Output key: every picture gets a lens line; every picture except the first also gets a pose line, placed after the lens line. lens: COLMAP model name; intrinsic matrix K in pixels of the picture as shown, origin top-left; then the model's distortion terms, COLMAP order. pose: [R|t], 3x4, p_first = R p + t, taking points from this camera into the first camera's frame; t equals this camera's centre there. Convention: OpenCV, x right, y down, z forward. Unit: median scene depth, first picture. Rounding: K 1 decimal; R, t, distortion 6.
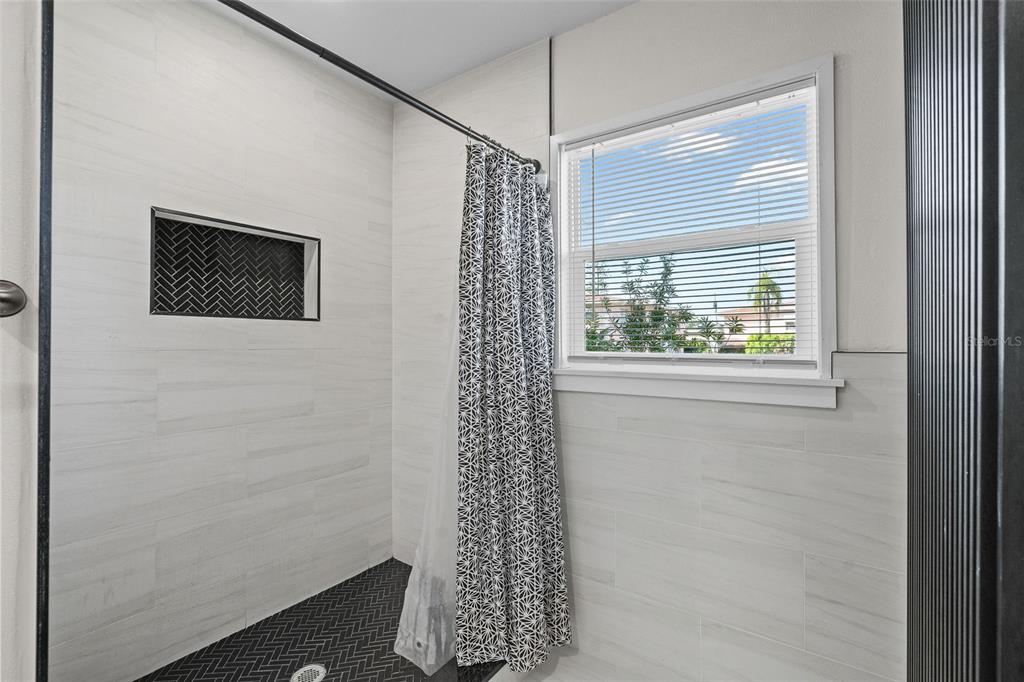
lens RADIAL K [[471.4, 0, 512.1], [0, 471.4, 344.6], [0, 0, 1]] dist [-0.003143, 0.000107]
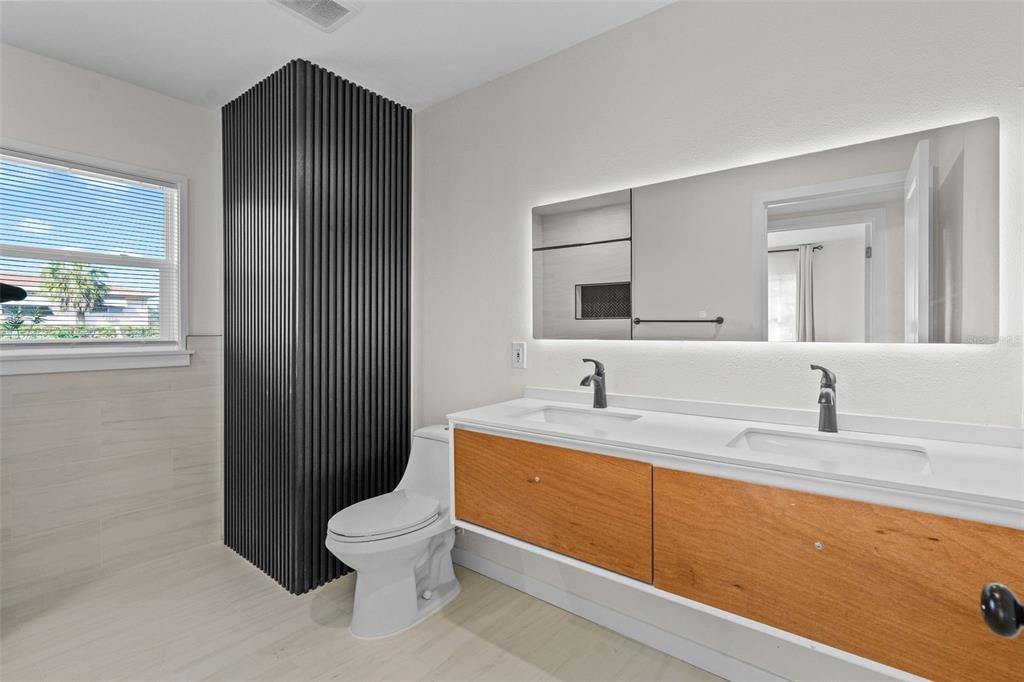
lens RADIAL K [[471.4, 0, 511.4], [0, 471.4, 333.6], [0, 0, 1]] dist [-0.003143, 0.000107]
pose [[0.022896, -0.011898, 0.999667, -1.125151], [-0.005538, 0.999912, 0.012027, -0.021624], [-0.999723, -0.005811, 0.022828, -0.329908]]
